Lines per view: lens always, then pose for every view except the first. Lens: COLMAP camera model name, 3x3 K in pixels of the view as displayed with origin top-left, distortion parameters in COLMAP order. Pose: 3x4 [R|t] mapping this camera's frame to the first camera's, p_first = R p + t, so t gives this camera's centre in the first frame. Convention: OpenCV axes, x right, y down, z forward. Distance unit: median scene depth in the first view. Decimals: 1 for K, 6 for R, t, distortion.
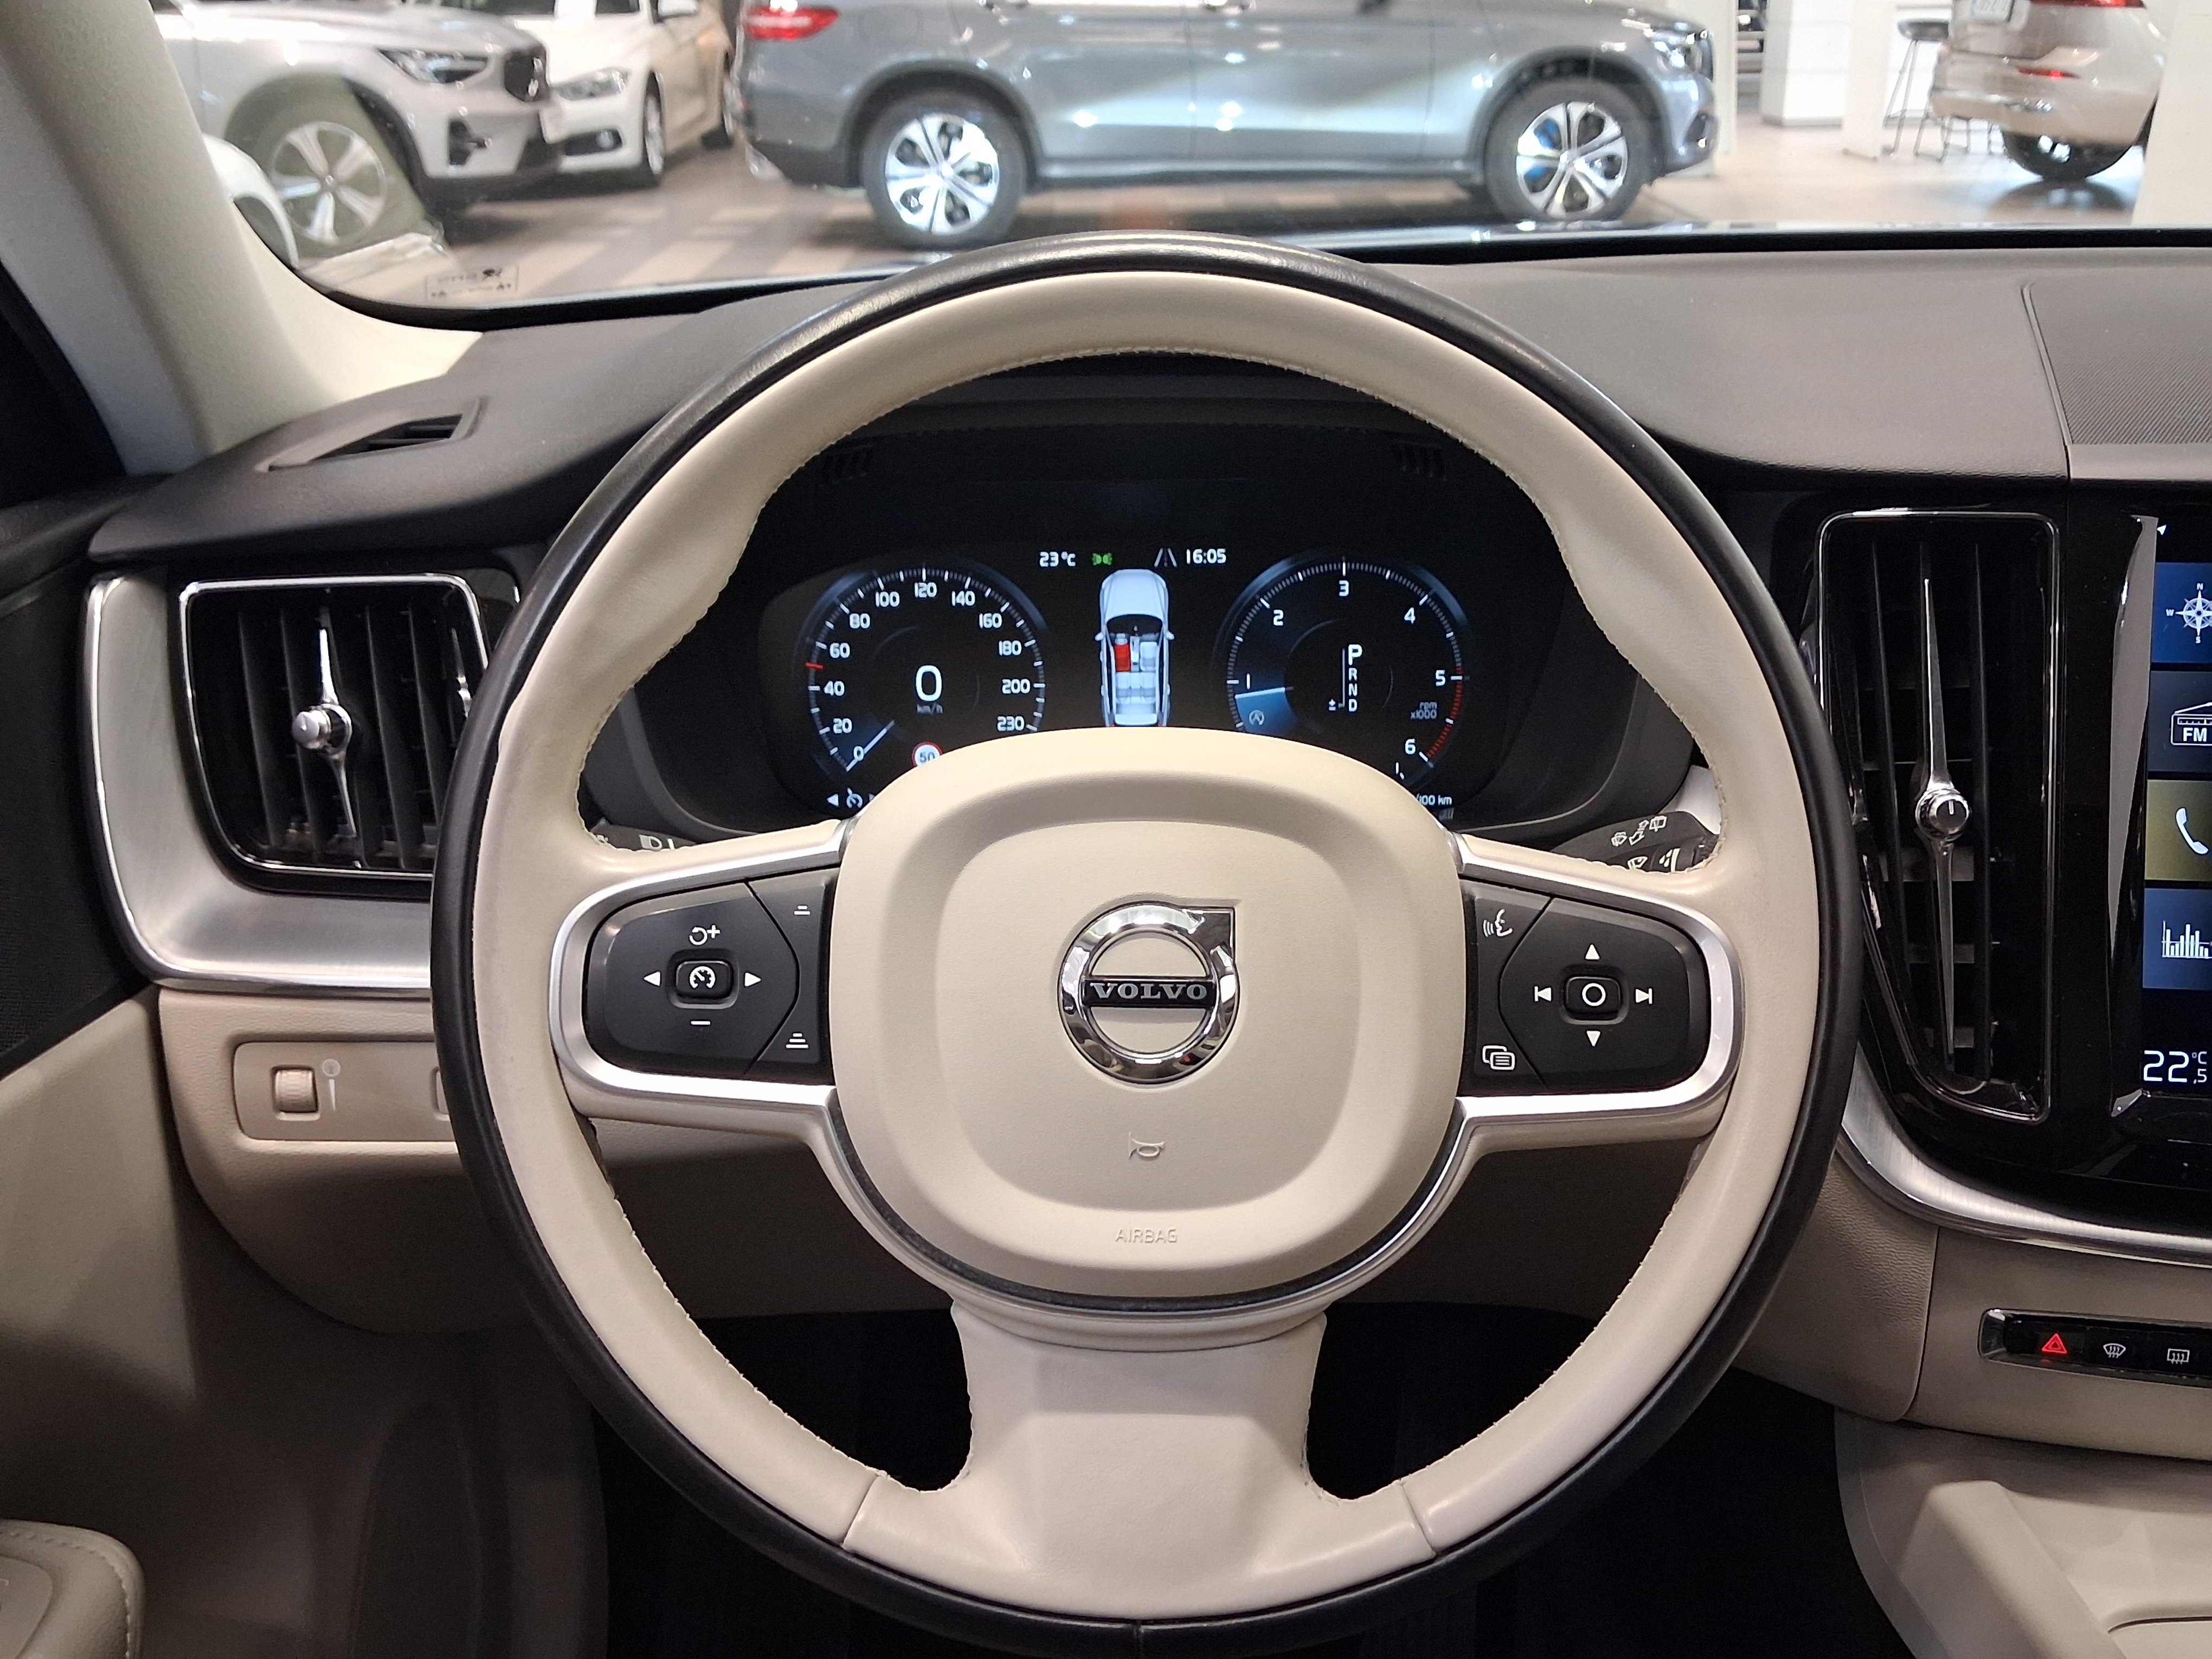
lens RADIAL K [[2073.3, 0, 1143.1], [0, 2073.3, 857.5], [0, 0, 1]] dist [0.183761, -0.511022]
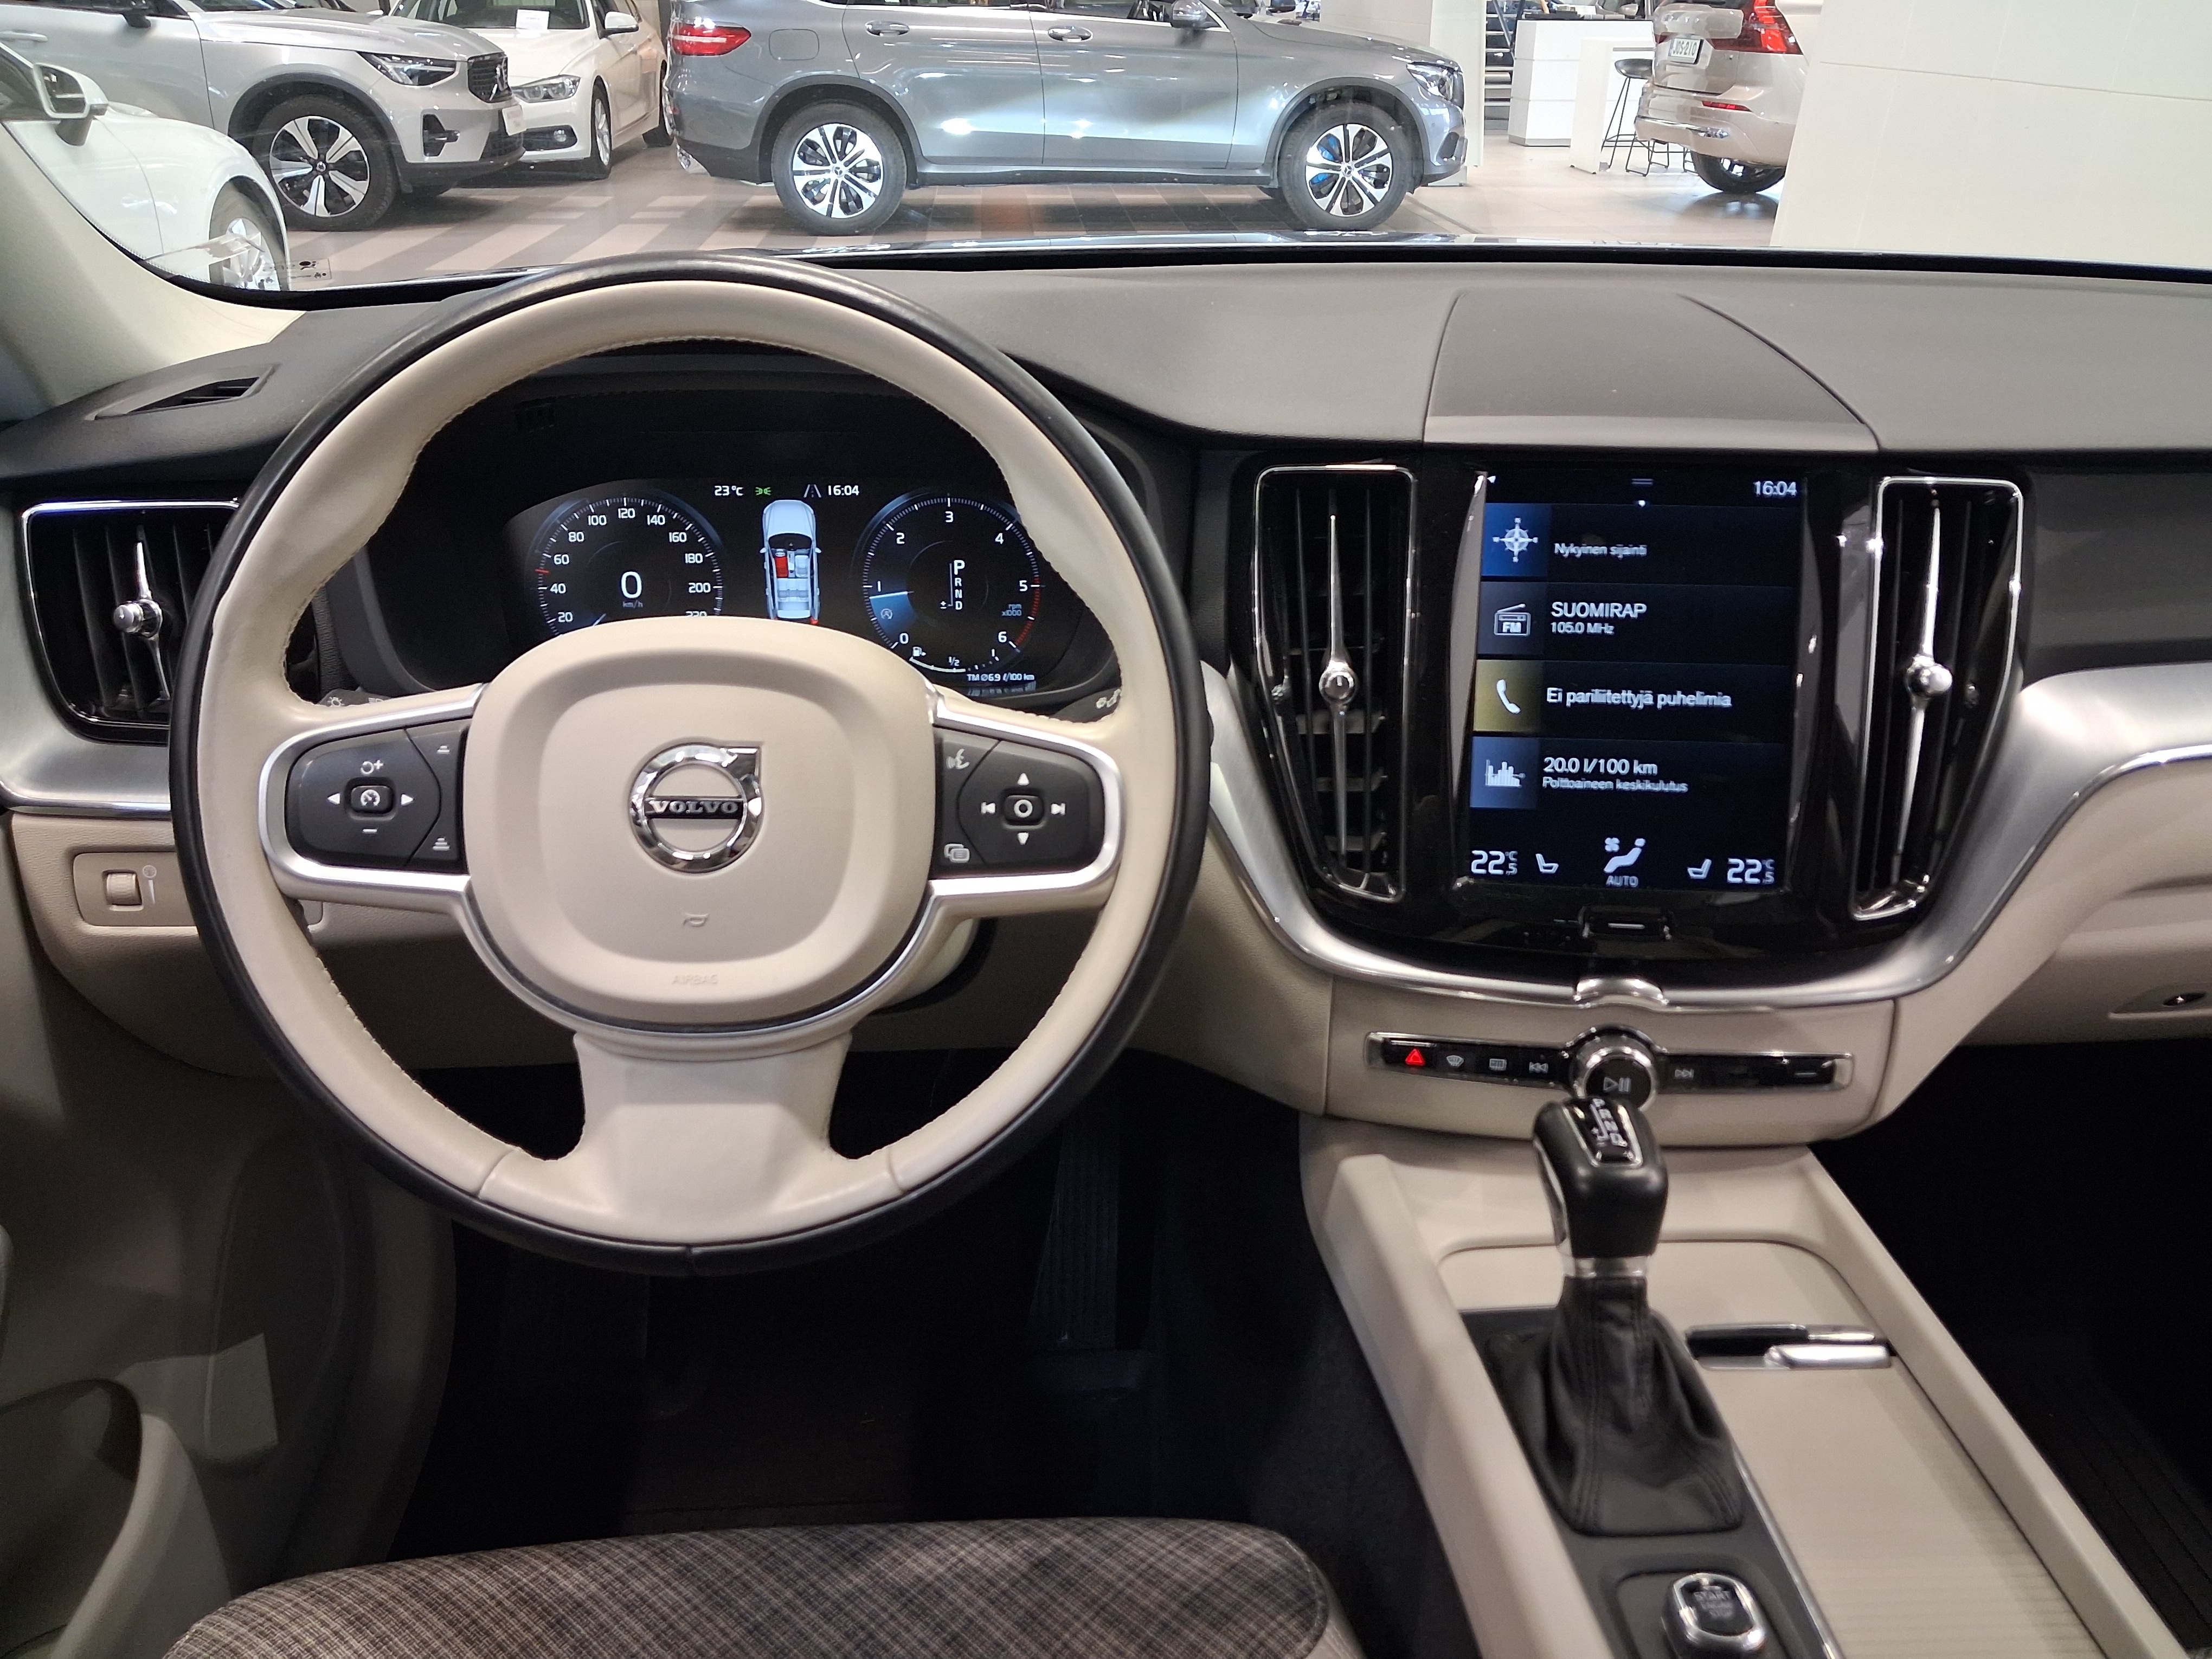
lens RADIAL K [[1664.2, 0, 1143.3], [0, 1664.2, 838.2], [0, 0, 1]] dist [0.056395, -0.085953]
pose [[0.997824, -0.004933, 0.065745, 0.151261], [0.000730, 0.997962, 0.063799, 0.009273], [-0.065926, -0.063613, 0.995795, -0.090022]]
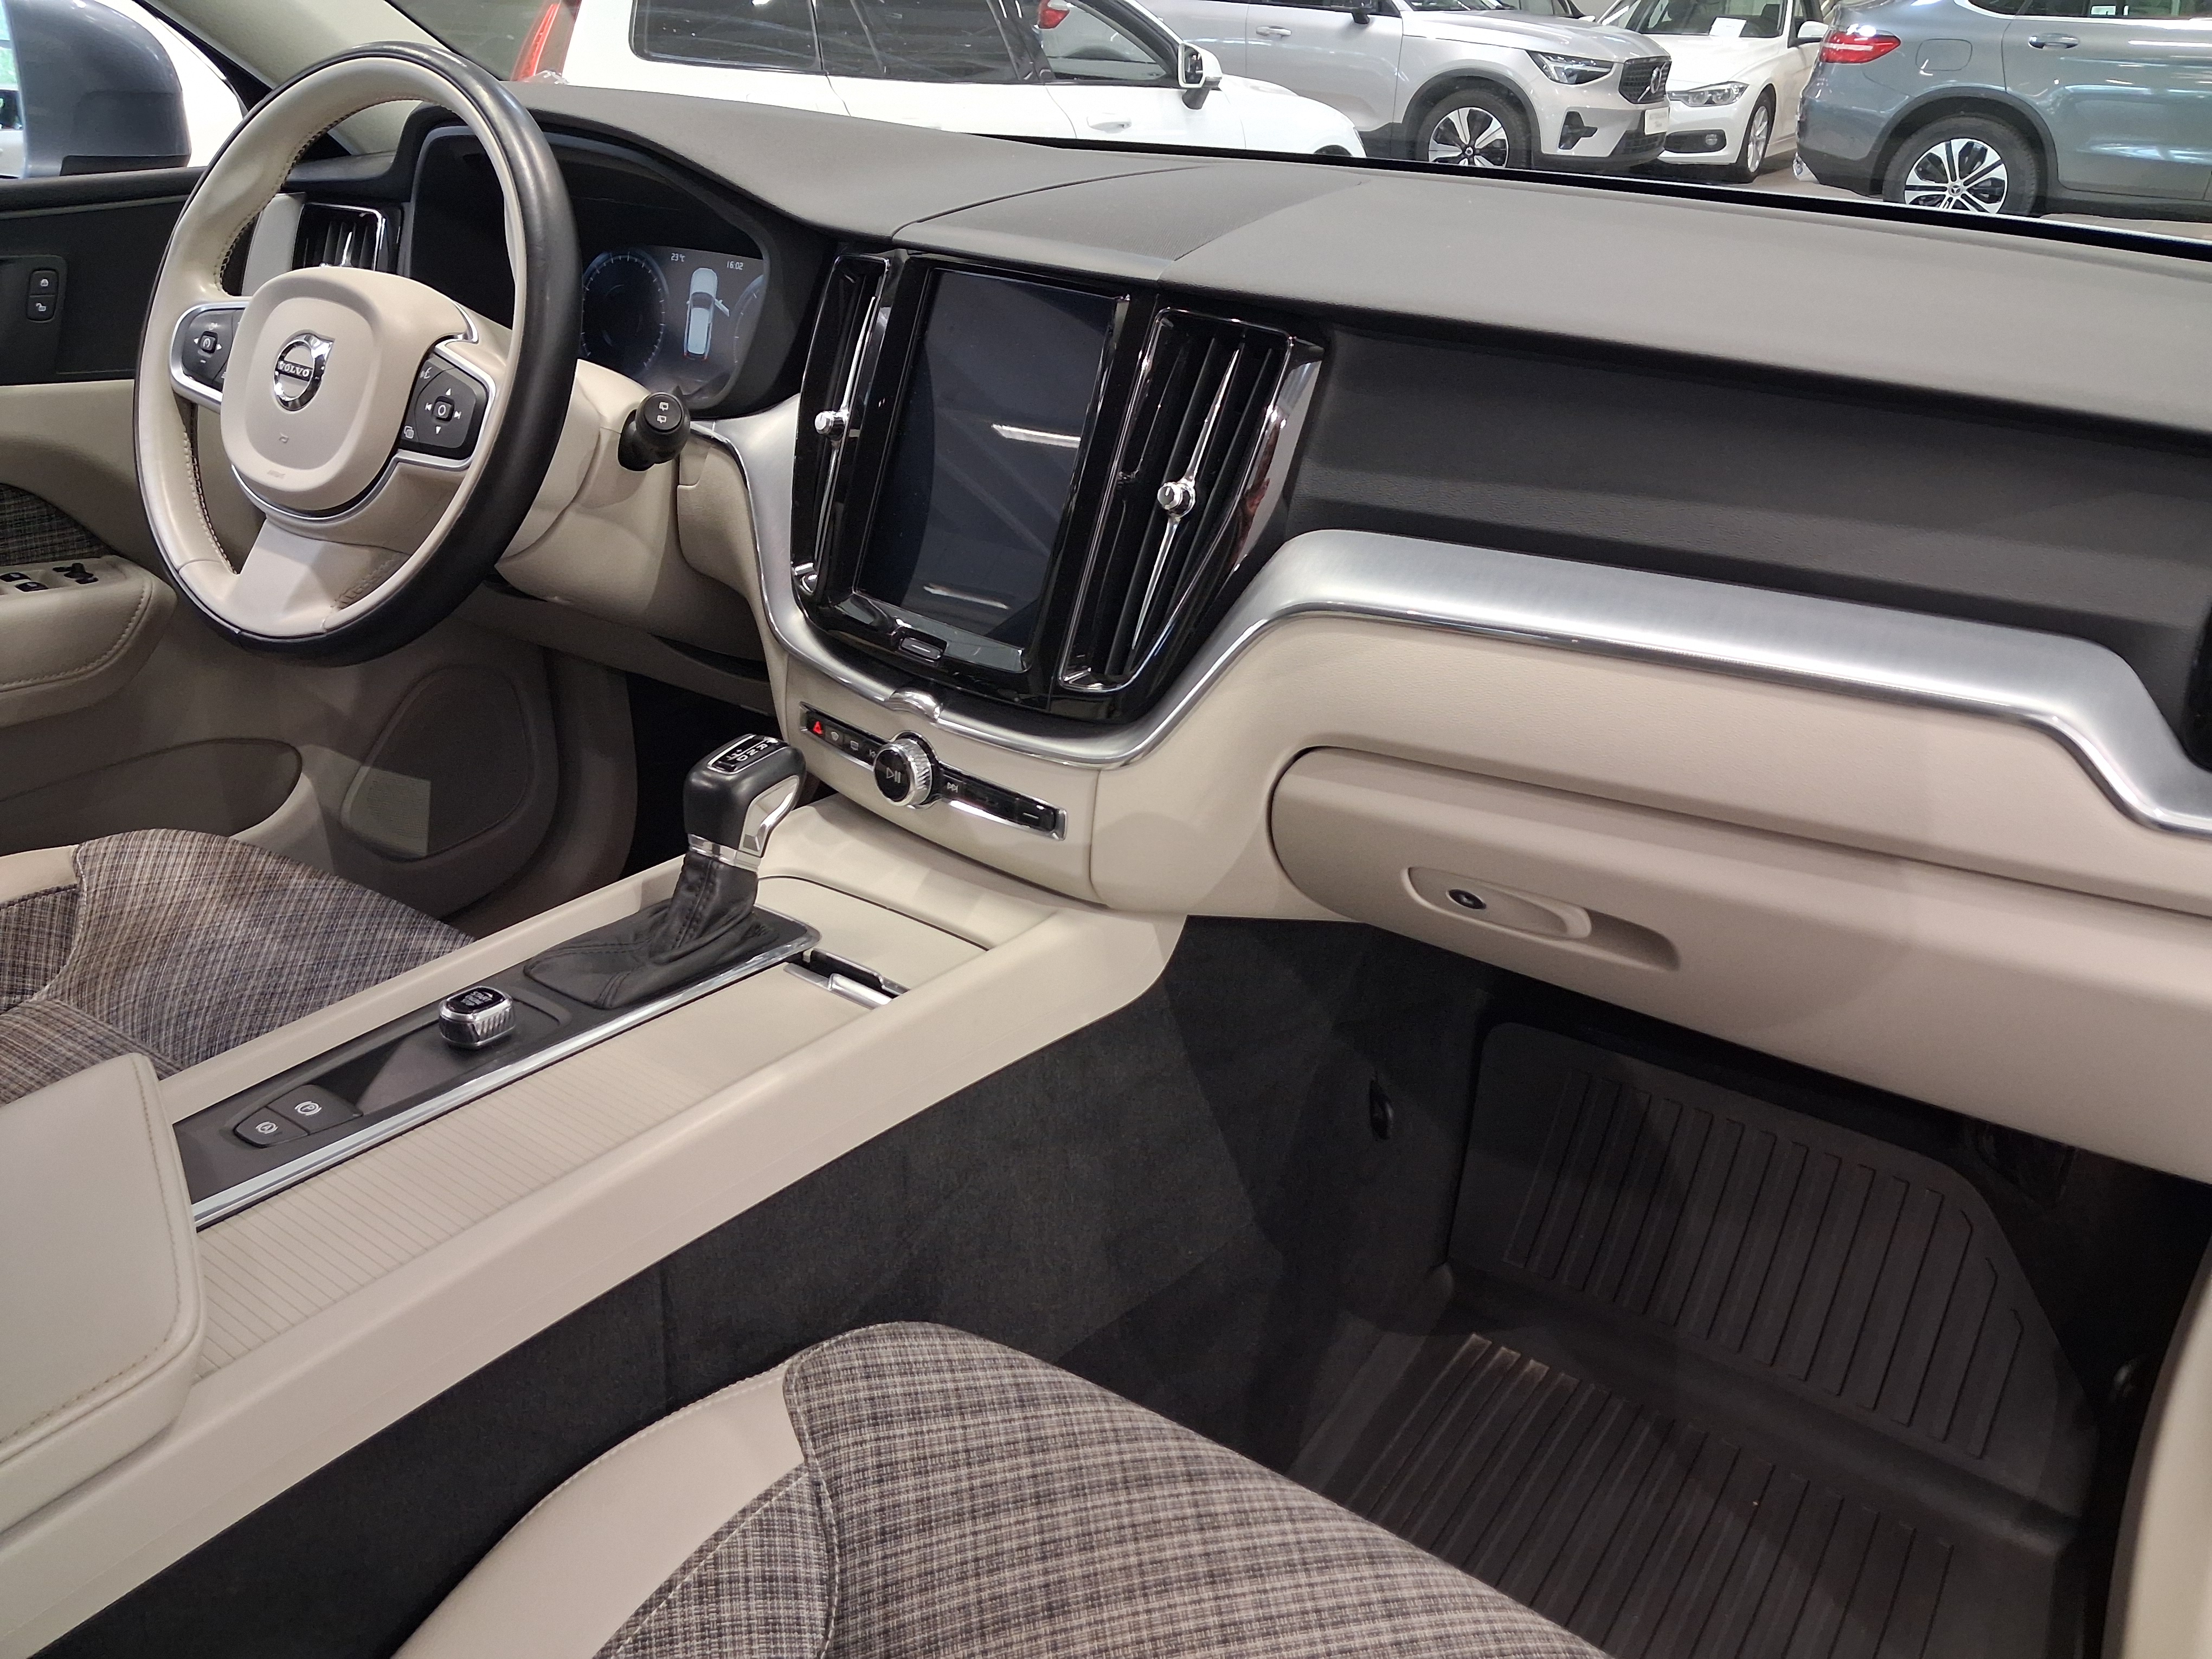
lens RADIAL K [[1728.7, 0, 1220.7], [0, 1728.7, 829.9], [0, 0, 1]] dist [0.006266, 0.004794]
pose [[0.827969, 0.272908, -0.489886, 1.275192], [-0.250027, 0.961608, 0.113121, 0.053080], [0.501950, 0.028824, 0.864416, -0.092607]]
